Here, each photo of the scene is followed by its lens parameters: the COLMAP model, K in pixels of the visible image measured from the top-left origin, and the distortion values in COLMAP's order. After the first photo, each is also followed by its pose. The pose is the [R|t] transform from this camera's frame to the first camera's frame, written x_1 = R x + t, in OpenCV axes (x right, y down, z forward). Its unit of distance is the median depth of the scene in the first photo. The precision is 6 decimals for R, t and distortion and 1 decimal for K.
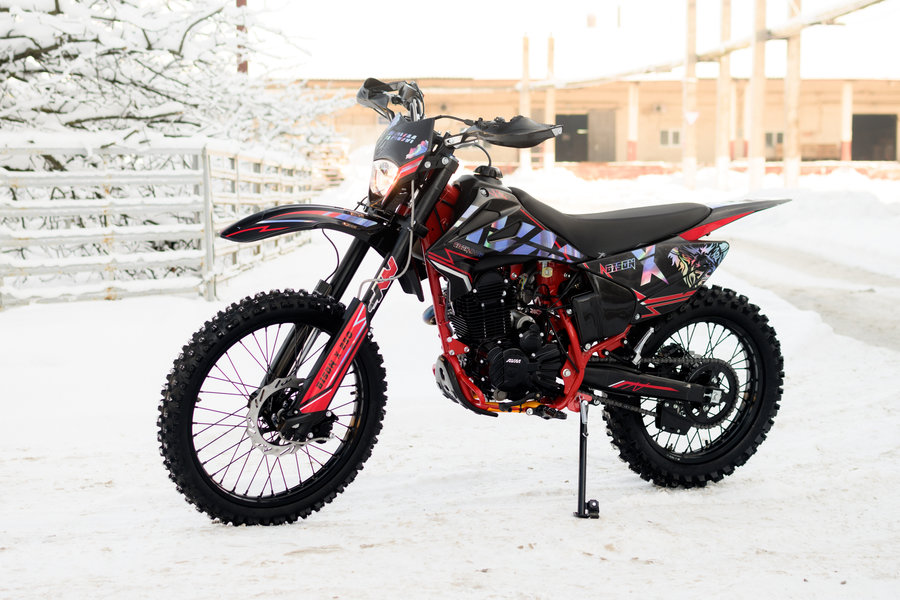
lens RADIAL K [[1397.5, 0, 450.4], [0, 1397.5, 301.0], [0, 0, 1]] dist [-0.047157, 0.000000]
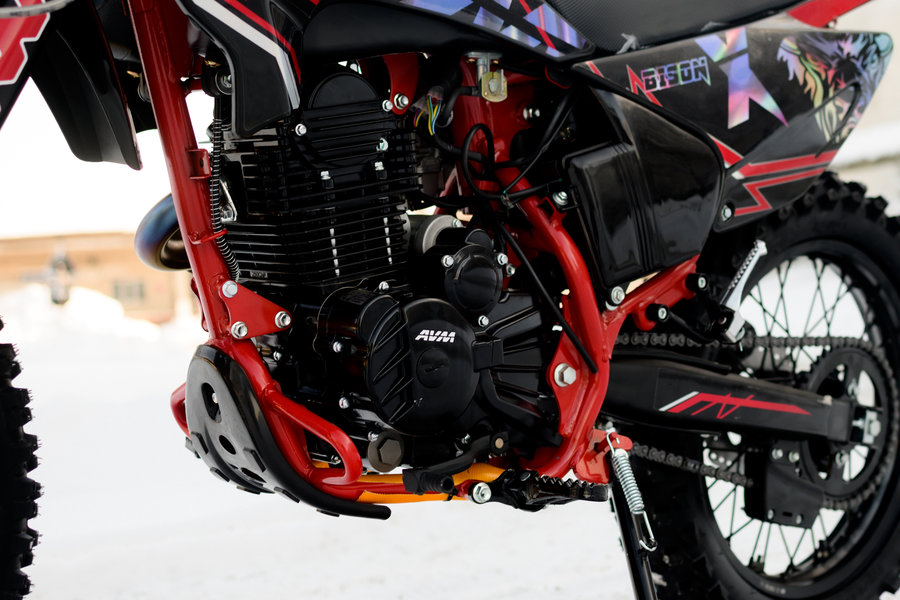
lens RADIAL K [[1397.5, 0, 447.3], [0, 1397.5, 297.6], [0, 0, 1]] dist [-0.047157, 0.000000]
pose [[0.971205, -0.064223, 0.229428, -0.025017], [0.088405, 0.991378, -0.096721, 0.063436], [-0.221238, 0.114219, 0.968508, 0.661450]]
